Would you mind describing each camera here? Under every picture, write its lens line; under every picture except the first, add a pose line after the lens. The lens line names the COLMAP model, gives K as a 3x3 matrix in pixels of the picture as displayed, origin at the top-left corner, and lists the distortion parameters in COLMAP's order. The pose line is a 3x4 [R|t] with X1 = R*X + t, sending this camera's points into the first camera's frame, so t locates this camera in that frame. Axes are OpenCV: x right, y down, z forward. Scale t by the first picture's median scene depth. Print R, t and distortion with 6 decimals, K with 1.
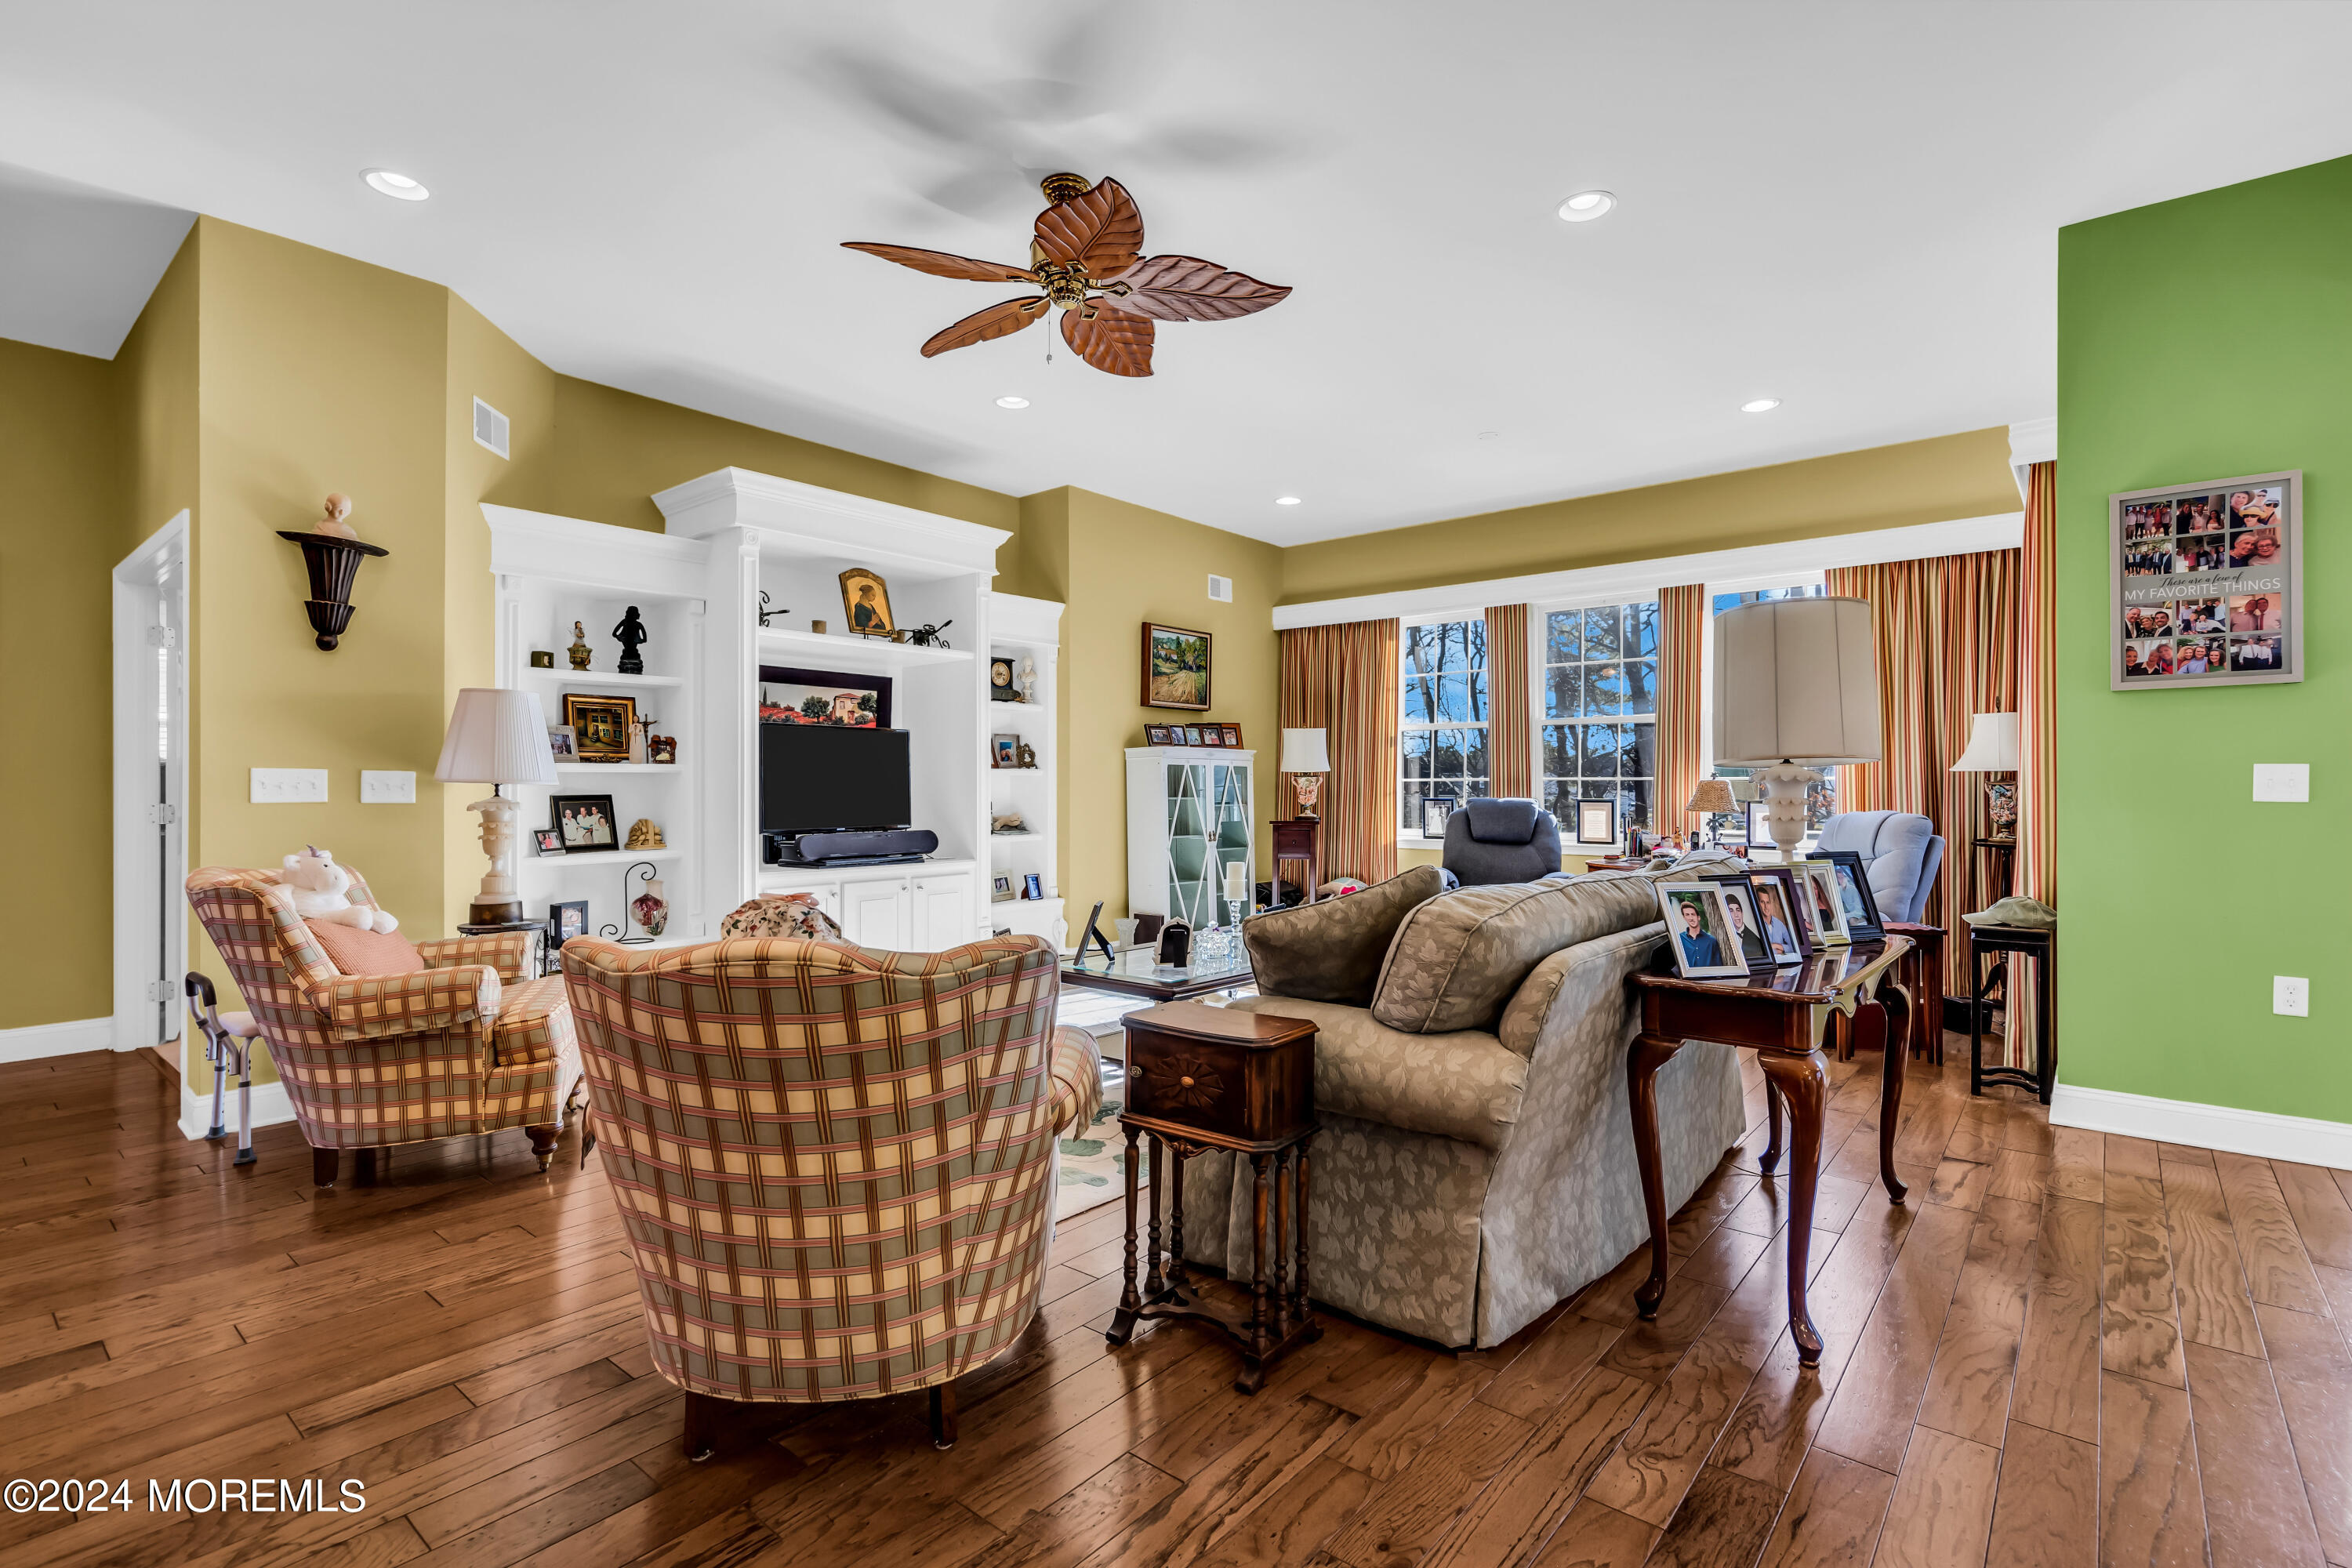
lens RADIAL K [[1098.6, 0, 1176.4], [0, 1098.6, 788.1], [0, 0, 1]] dist [0.002599, 0.001187]
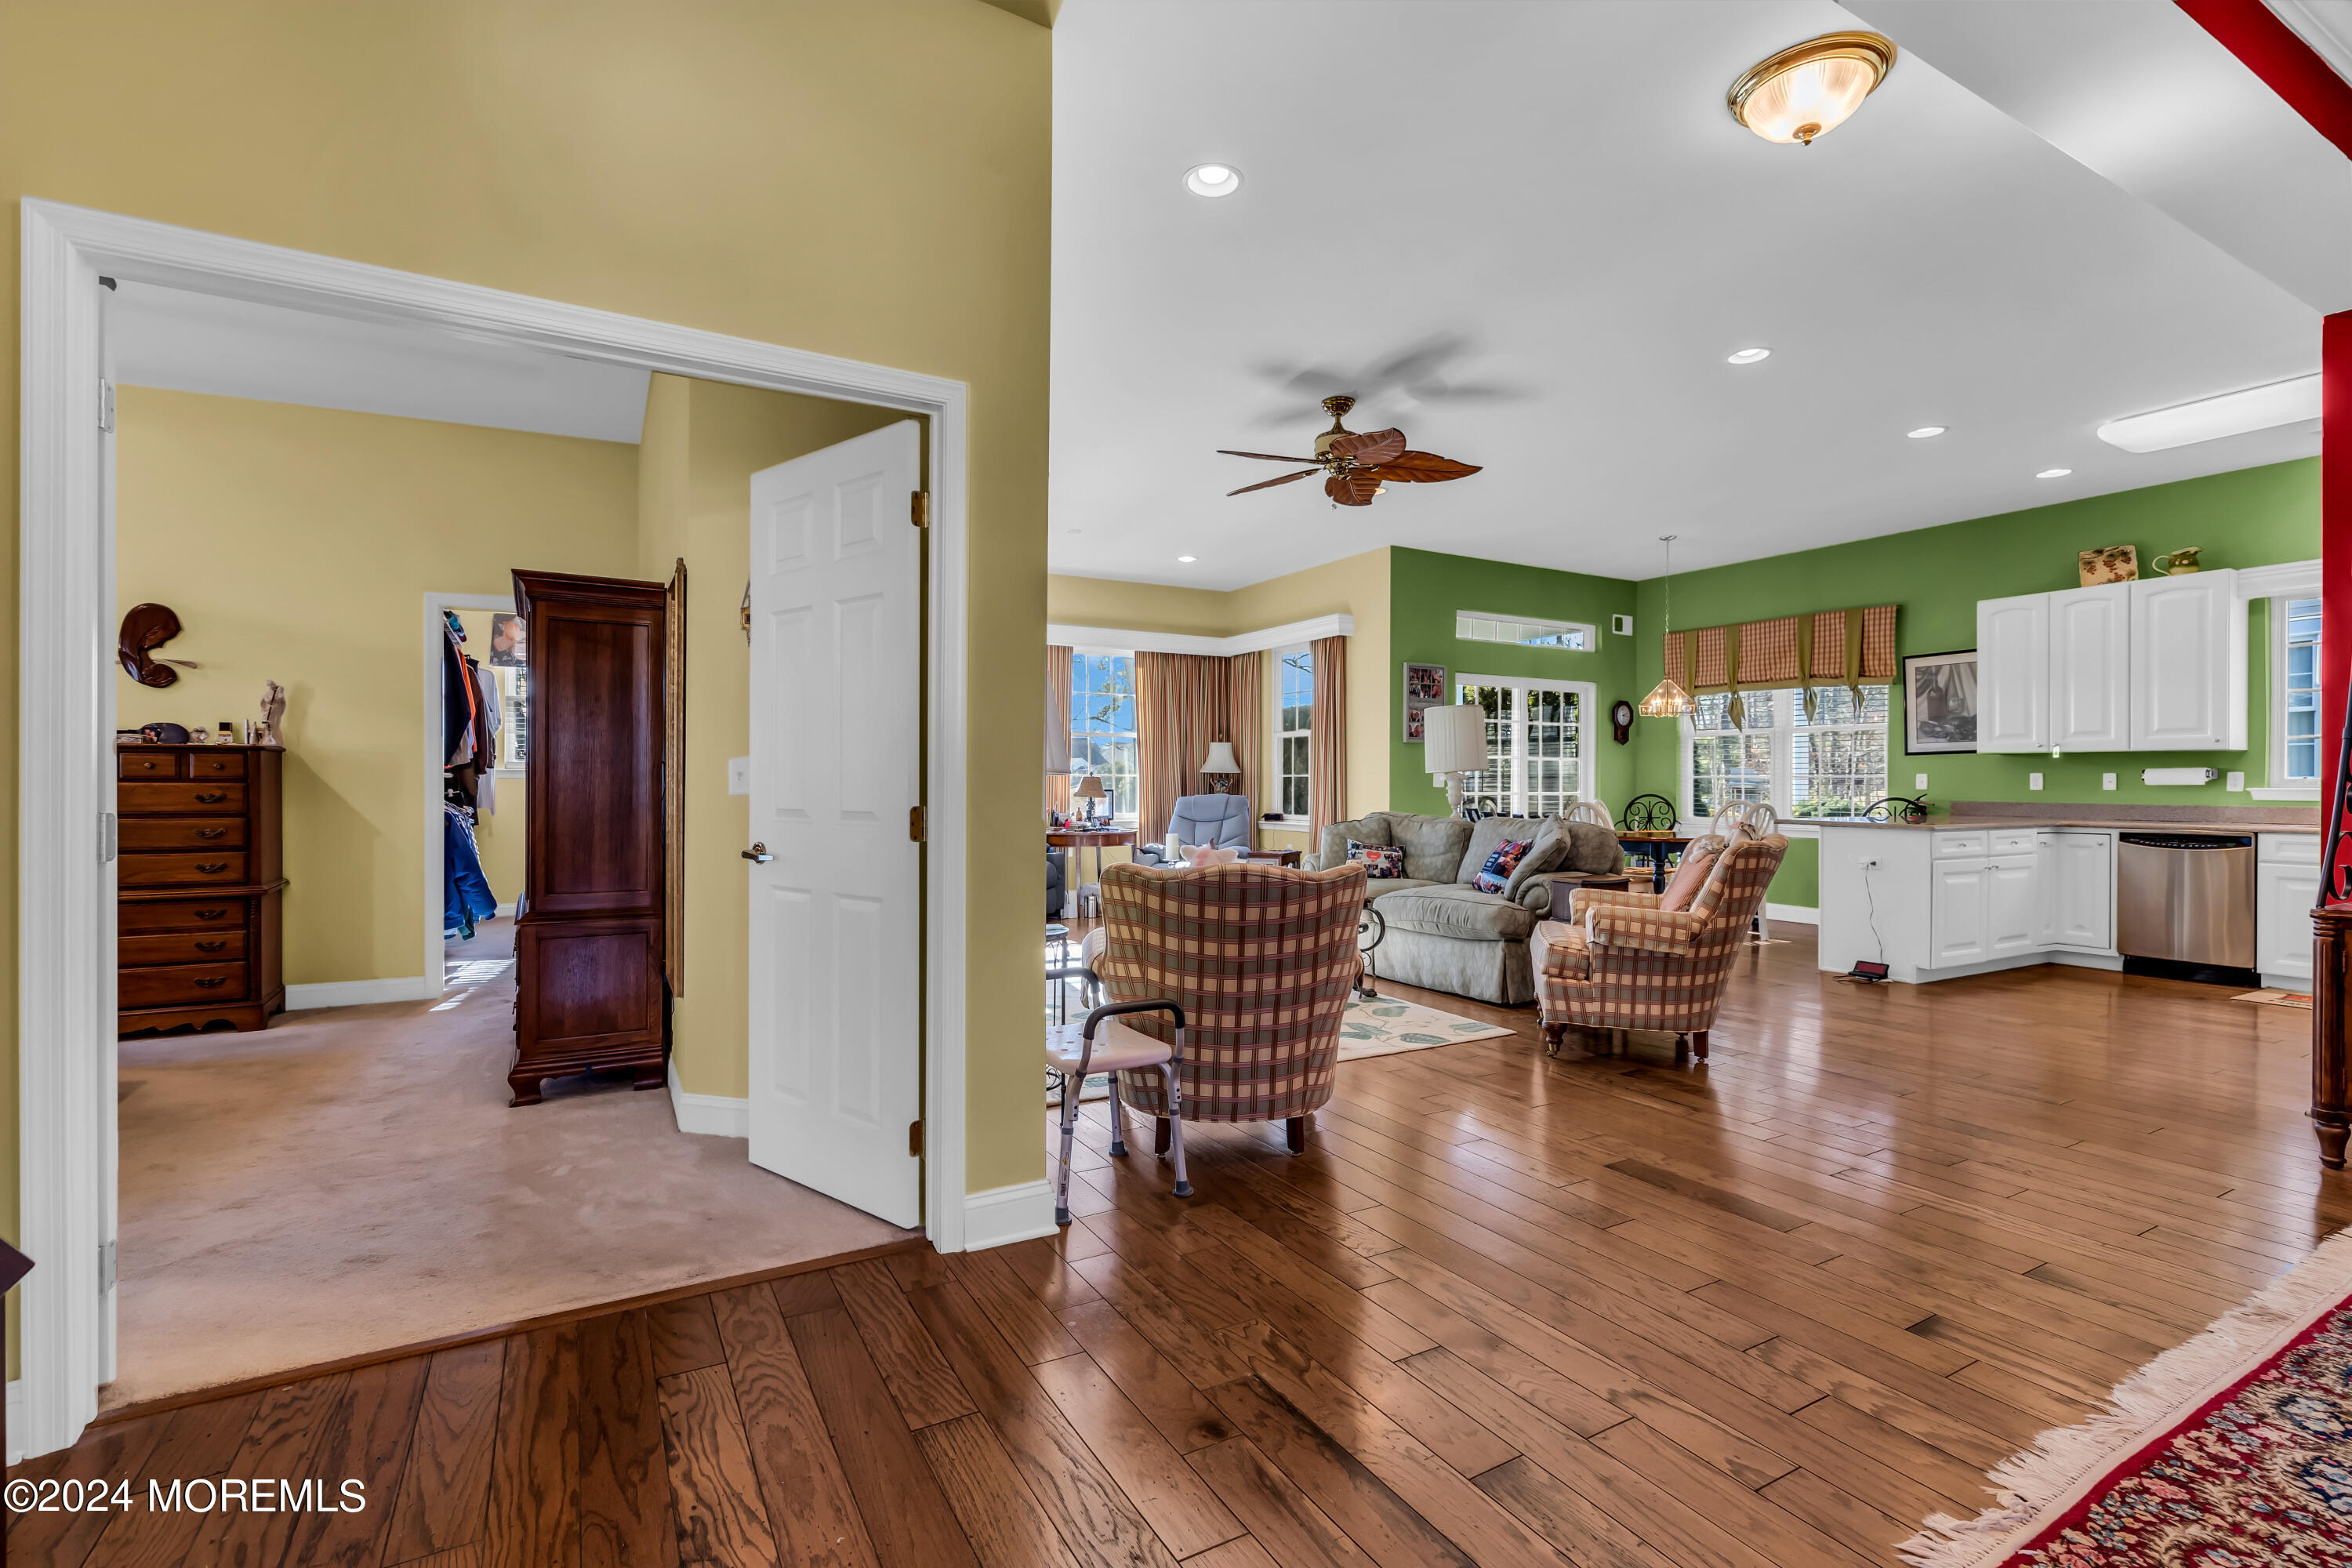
lens RADIAL K [[1069.3, 0, 1166.3], [0, 1069.3, 786.4], [0, 0, 1]] dist [-0.006082, 0.001871]
pose [[0.348790, -0.002026, 0.937199, -0.873774], [-0.000908, 0.999996, 0.002500, 0.002434], [-0.937200, -0.001723, 0.348787, 0.371936]]
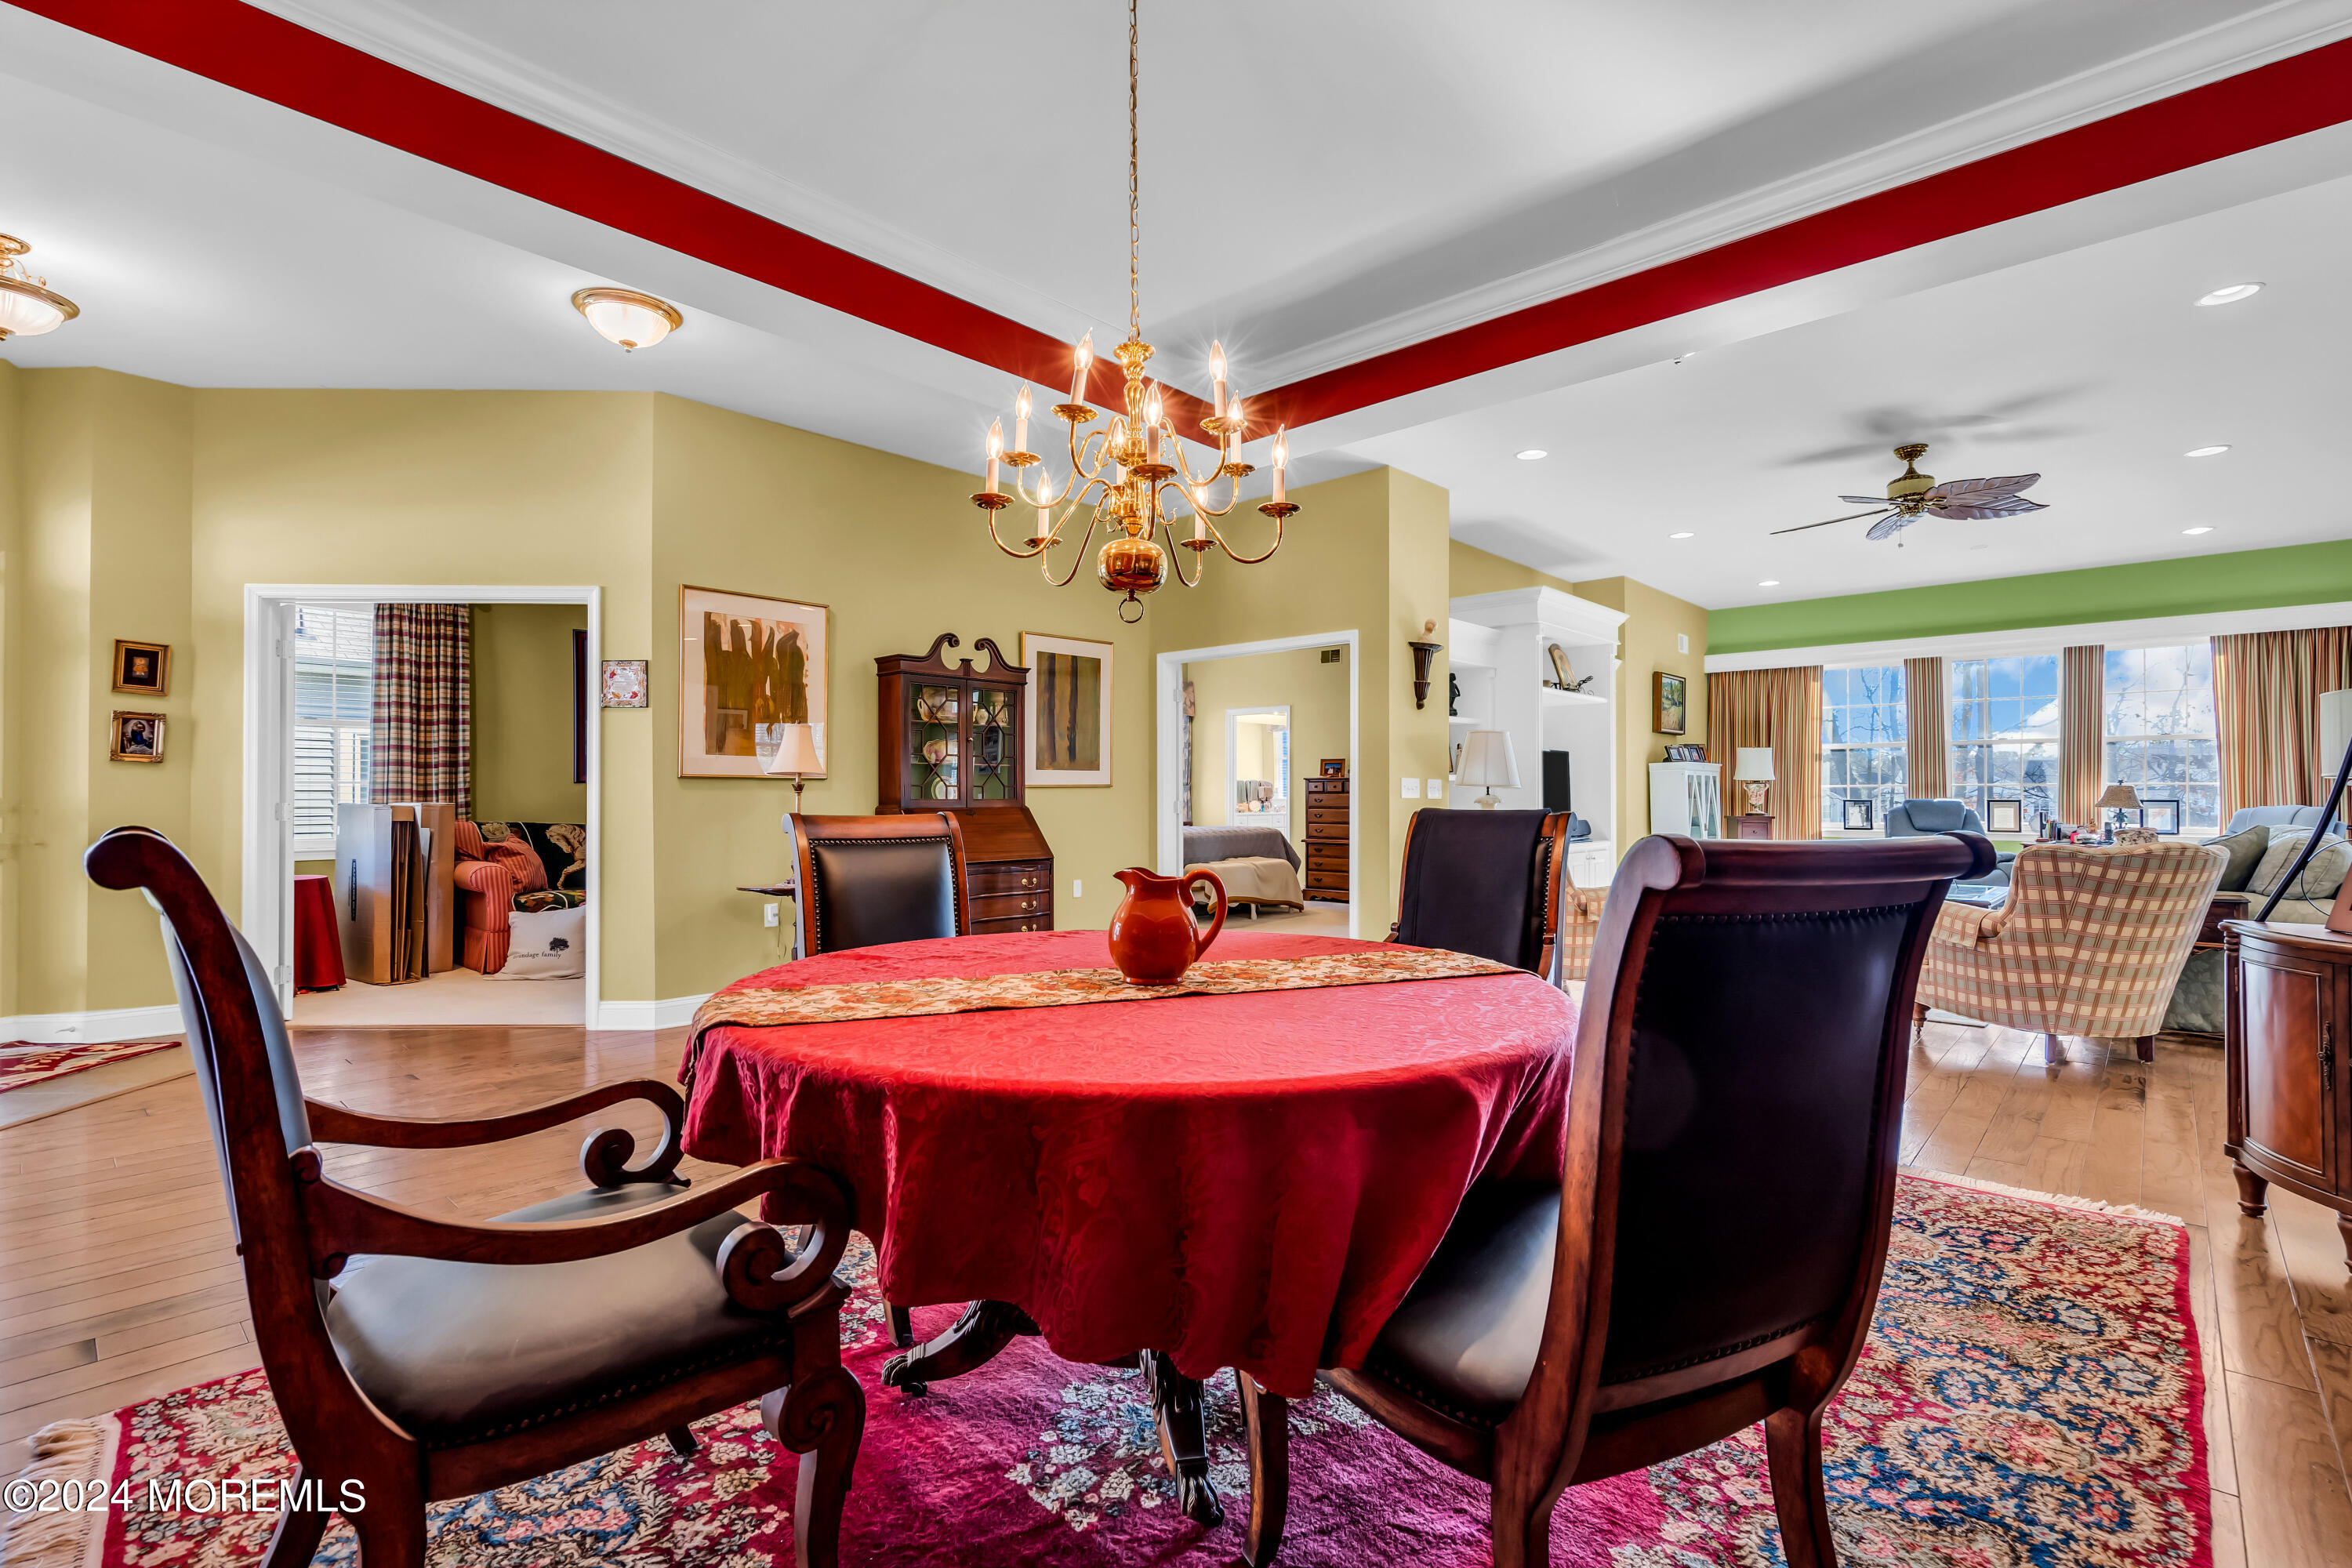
lens RADIAL K [[1069.3, 0, 1166.0], [0, 1069.3, 785.6], [0, 0, 1]] dist [-0.006082, 0.001871]
pose [[0.998690, -0.000827, -0.051156, -0.647957], [0.000231, 0.999932, -0.011665, 0.008294], [0.051162, 0.011638, 0.998623, -0.412789]]
